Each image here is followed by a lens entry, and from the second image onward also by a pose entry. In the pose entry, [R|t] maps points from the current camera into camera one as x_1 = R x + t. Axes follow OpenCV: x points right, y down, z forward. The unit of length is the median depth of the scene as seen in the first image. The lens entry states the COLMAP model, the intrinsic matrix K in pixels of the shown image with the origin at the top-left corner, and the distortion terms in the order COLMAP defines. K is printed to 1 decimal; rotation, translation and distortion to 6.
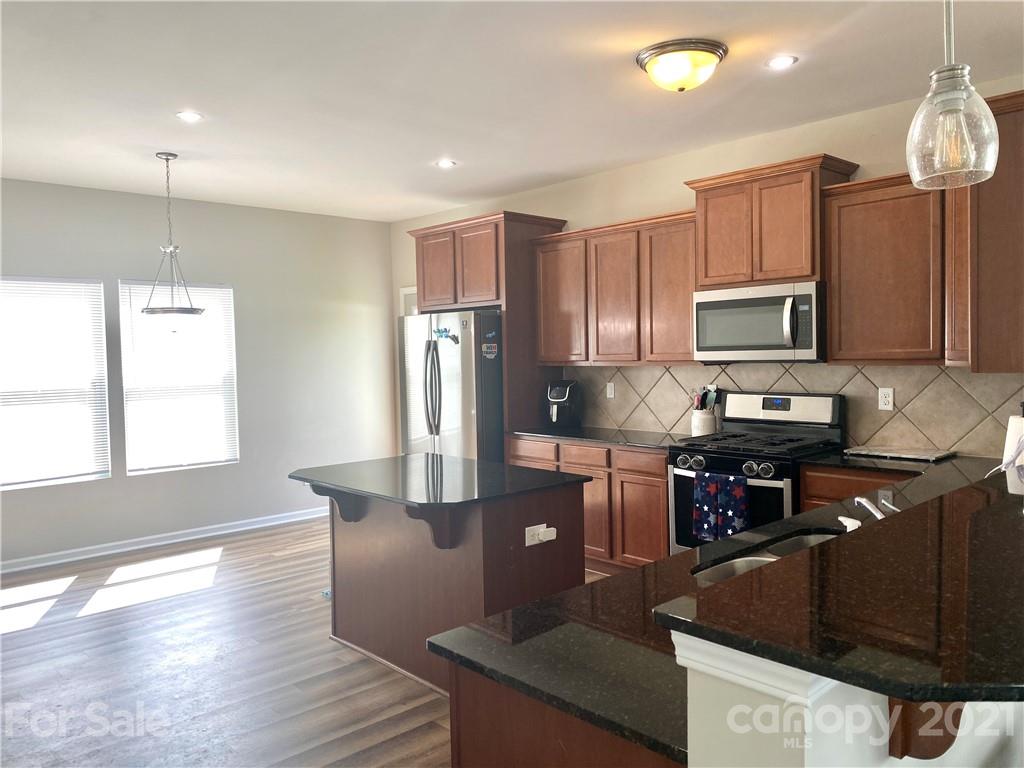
lens RADIAL K [[776.3, 0, 512.0], [0, 776.3, 384.0], [0, 0, 1]] dist [0.121853, -0.239522]
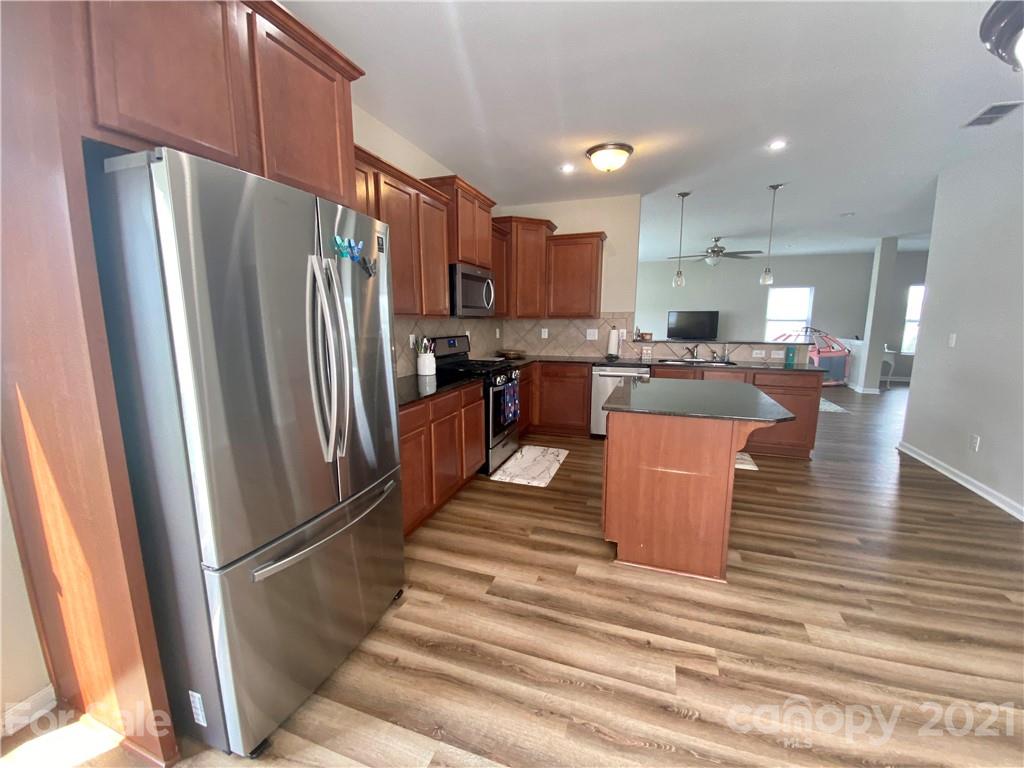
lens RADIAL K [[415.6, 0, 512.0], [0, 415.6, 384.0], [0, 0, 1]] dist [0.028909, -0.024659]
pose [[-0.466001, -0.118928, 0.876755, -0.447282], [0.045791, 0.986355, 0.158133, -0.020284], [-0.883598, 0.113838, -0.454197, 1.201964]]
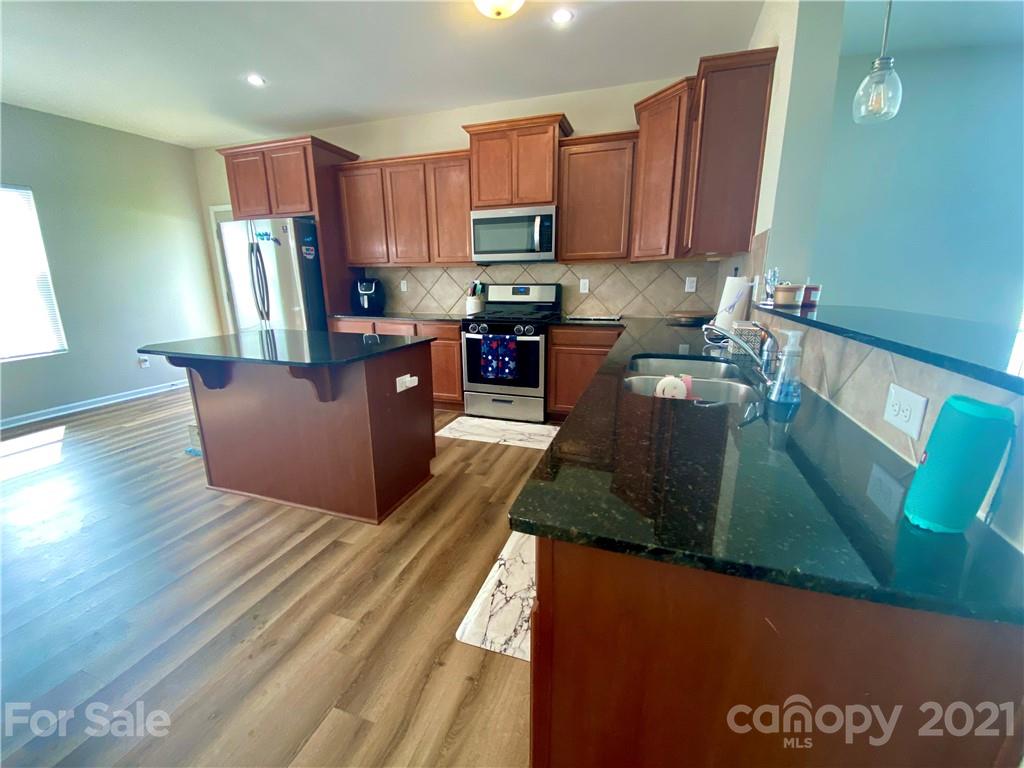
lens RADIAL K [[414.9, 0, 512.0], [0, 414.9, 384.0], [0, 0, 1]] dist [0.042028, -0.038110]
pose [[0.880171, -0.098049, 0.464419, -0.087082], [0.007053, 0.981026, 0.193750, 0.044377], [-0.474604, -0.167257, 0.864162, 0.225935]]
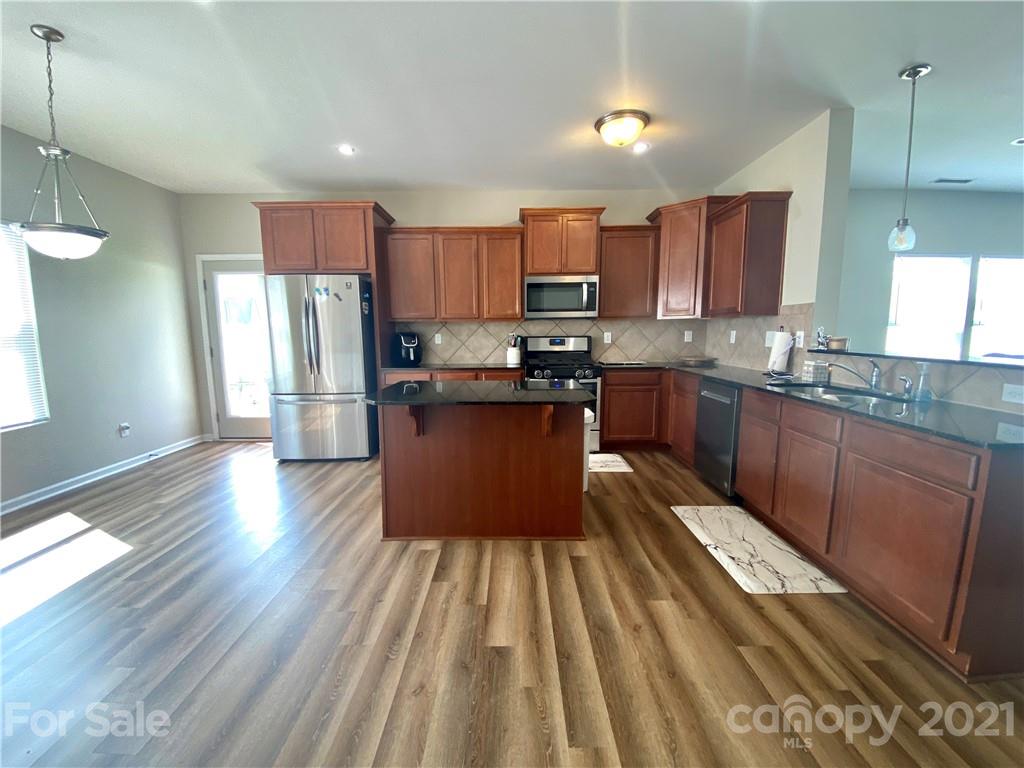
lens RADIAL K [[414.9, 0, 512.0], [0, 414.9, 384.0], [0, 0, 1]] dist [0.042028, -0.038110]
pose [[0.683634, -0.077536, 0.725695, -0.437082], [0.024197, 0.996202, 0.083644, 0.037153], [-0.729424, -0.039622, 0.682913, 0.369278]]
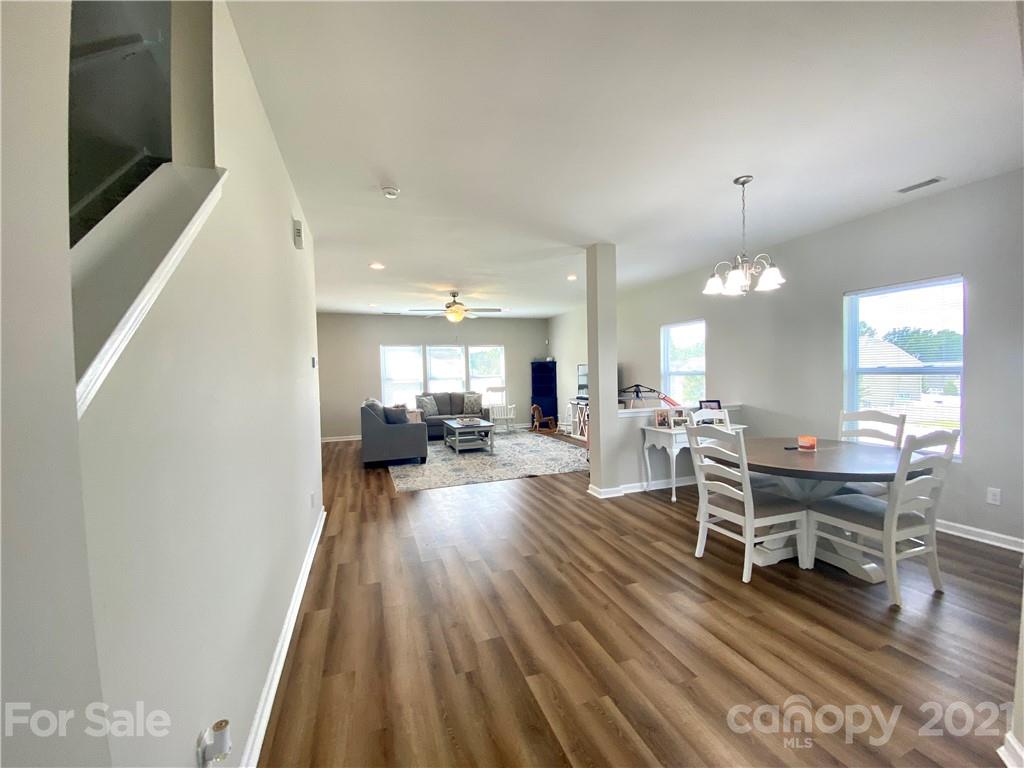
lens RADIAL K [[414.9, 0, 512.0], [0, 414.9, 384.0], [0, 0, 1]] dist [0.042028, -0.038110]
pose [[0.395767, -0.009599, 0.918301, -0.645890], [0.051254, 0.998618, -0.011651, 0.074742], [-0.916919, 0.051678, 0.395712, -0.884924]]
